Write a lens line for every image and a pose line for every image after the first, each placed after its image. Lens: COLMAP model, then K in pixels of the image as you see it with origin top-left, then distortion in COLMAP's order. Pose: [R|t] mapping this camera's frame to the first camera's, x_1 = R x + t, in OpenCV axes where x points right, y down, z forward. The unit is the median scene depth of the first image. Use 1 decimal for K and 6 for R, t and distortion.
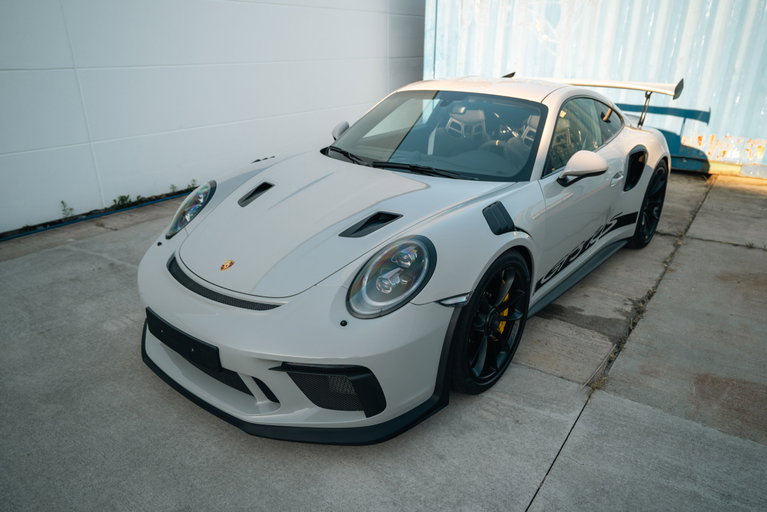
lens RADIAL K [[542.3, 0, 379.3], [0, 542.3, 253.0], [0, 0, 1]] dist [0.004447, 0.005531]
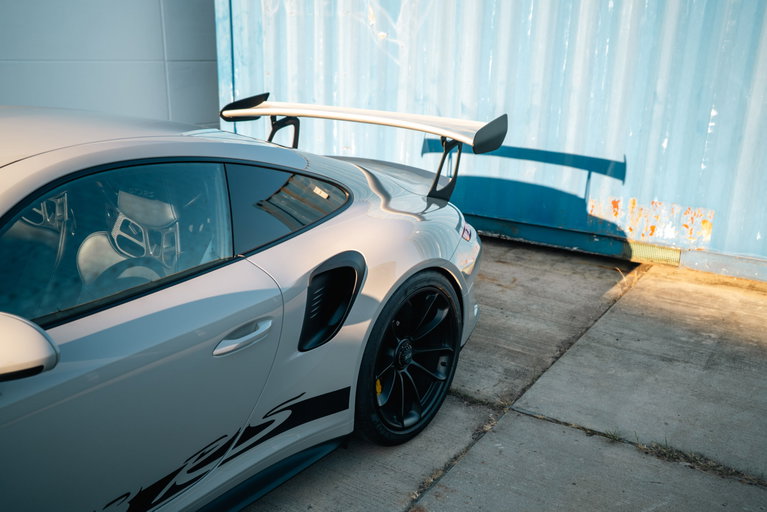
lens RADIAL K [[741.2, 0, 386.2], [0, 741.2, 254.0], [0, 0, 1]] dist [0.074880, 0.000000]
pose [[0.997964, 0.005297, 0.063555, 0.289563], [0.000356, 0.996066, -0.088613, -0.084422], [-0.063775, 0.088456, 0.994036, 0.202140]]
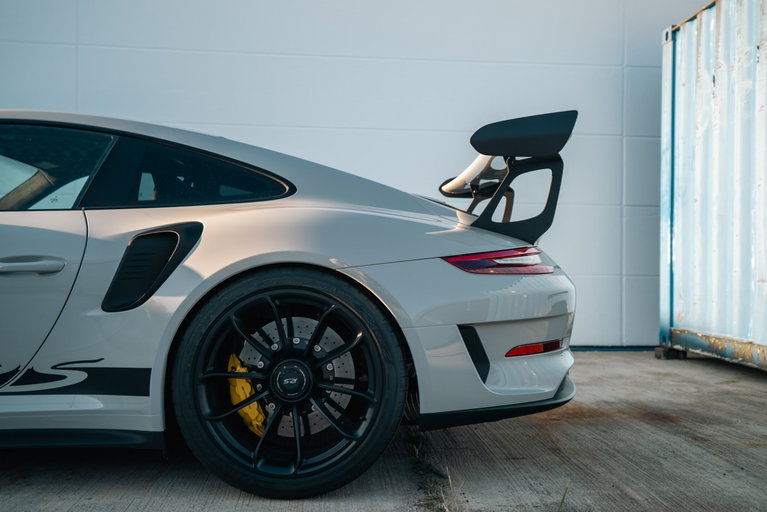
lens RADIAL K [[741.2, 0, 387.1], [0, 741.2, 263.0], [0, 0, 1]] dist [0.074880, 0.000000]
pose [[0.641588, 0.011289, -0.766967, 0.643428], [-0.294291, 0.926995, -0.232537, -0.044974], [0.708349, 0.374904, 0.598071, 0.467028]]
